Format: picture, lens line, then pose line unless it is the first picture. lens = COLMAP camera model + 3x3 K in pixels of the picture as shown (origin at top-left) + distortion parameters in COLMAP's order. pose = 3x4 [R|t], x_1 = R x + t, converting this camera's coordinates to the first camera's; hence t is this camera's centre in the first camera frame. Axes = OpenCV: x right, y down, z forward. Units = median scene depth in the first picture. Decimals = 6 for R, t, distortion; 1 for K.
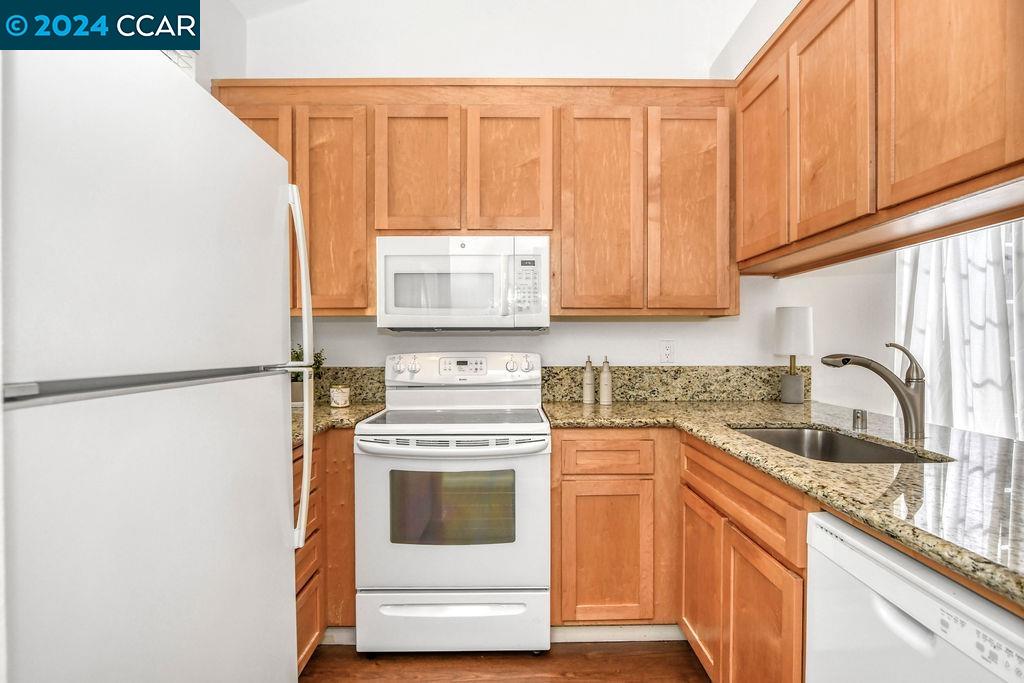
lens RADIAL K [[555.2, 0, 511.2], [0, 555.2, 346.7], [0, 0, 1]] dist [-0.026316, 0.006568]
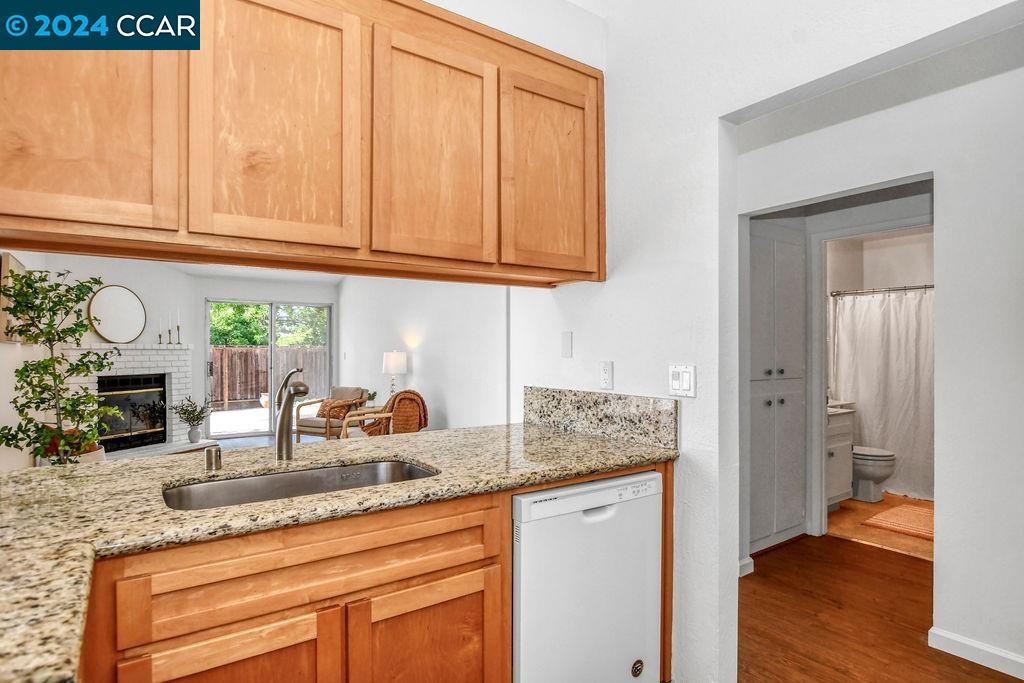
lens RADIAL K [[555.2, 0, 516.2], [0, 555.2, 343.4], [0, 0, 1]] dist [-0.026316, 0.006568]
pose [[-0.577099, 0.008483, 0.816630, -0.281651], [0.006247, 0.999963, -0.005972, -0.032703], [-0.816651, 0.001655, -0.577130, 0.938197]]
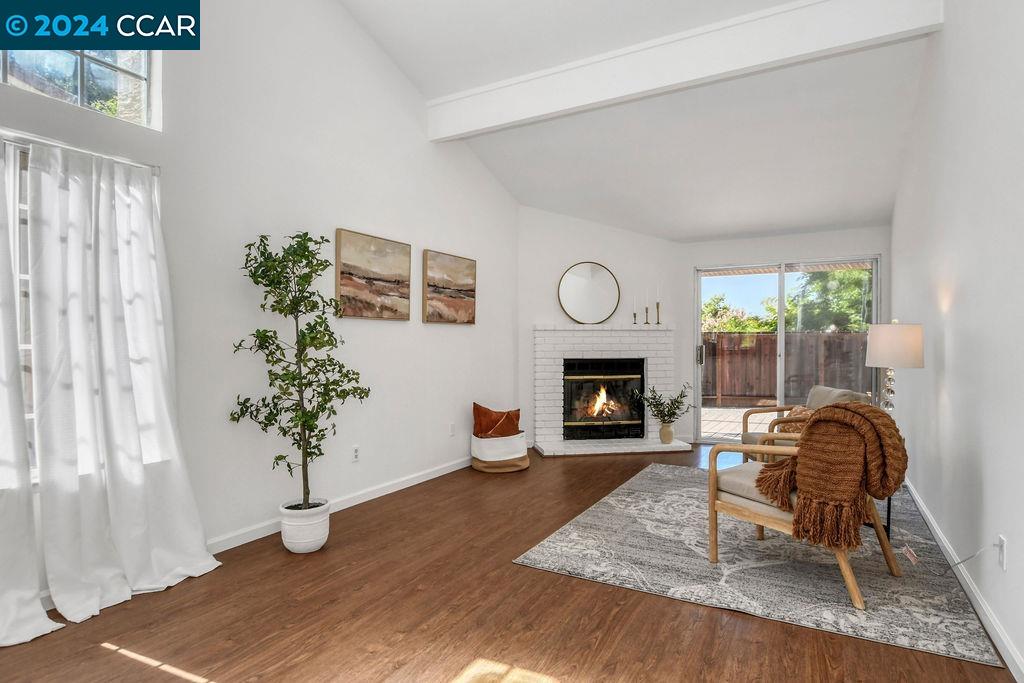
lens RADIAL K [[555.2, 0, 503.5], [0, 555.2, 349.7], [0, 0, 1]] dist [-0.026316, 0.006568]
pose [[0.508355, -0.011780, 0.861067, 0.726330], [0.012457, 0.999902, 0.006324, 0.038184], [-0.861058, 0.007511, 0.508452, -0.034257]]
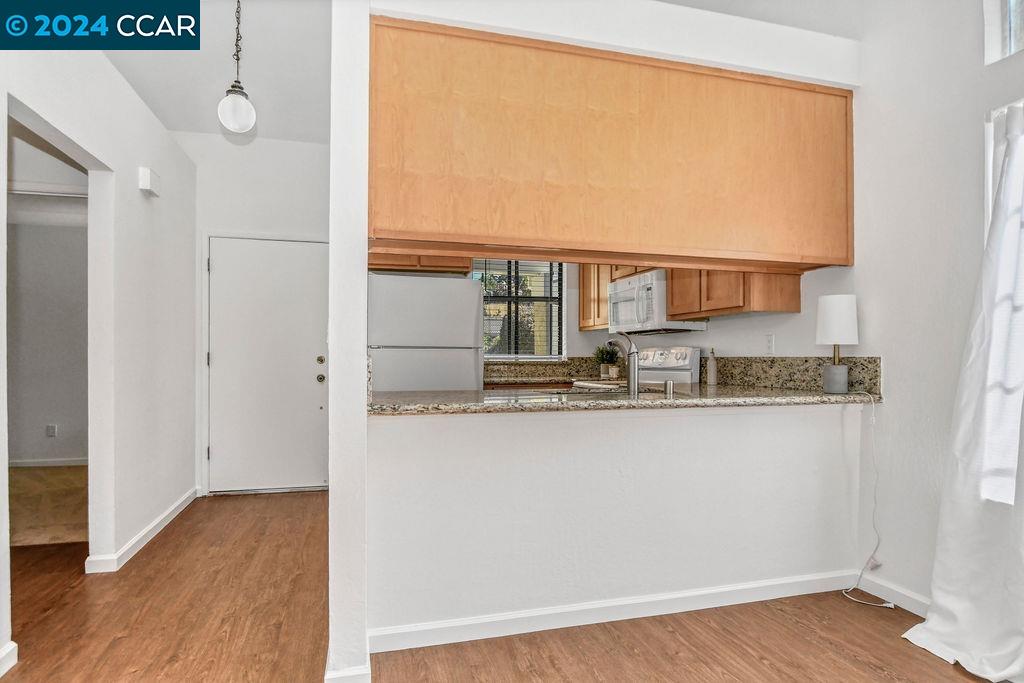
lens RADIAL K [[555.2, 0, 510.8], [0, 555.2, 349.5], [0, 0, 1]] dist [-0.026316, 0.006568]
pose [[0.272832, -0.010178, -0.962008, 1.552316], [-0.008024, 0.999885, -0.012854, 0.048273], [0.962028, 0.011226, 0.272719, 0.207818]]
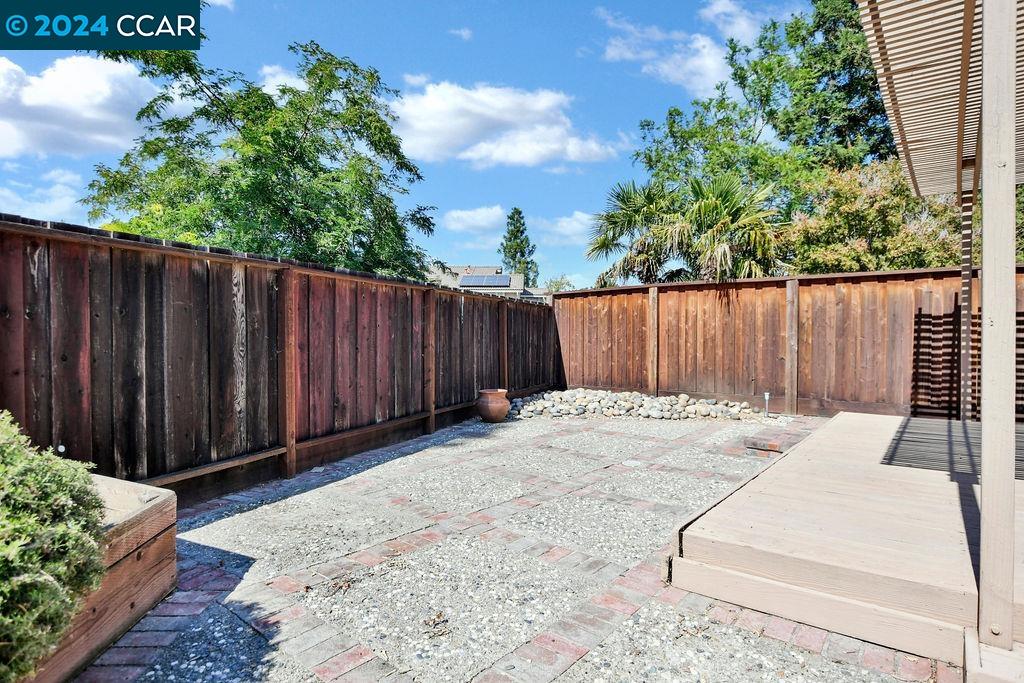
lens RADIAL K [[555.2, 0, 516.1], [0, 555.2, 341.5], [0, 0, 1]] dist [-0.026316, 0.006568]
pose [[-0.781790, -0.004562, 0.623525, 4.700272], [0.006206, 0.999867, 0.015097, 0.184009], [-0.623510, 0.015673, -0.781658, 1.868871]]
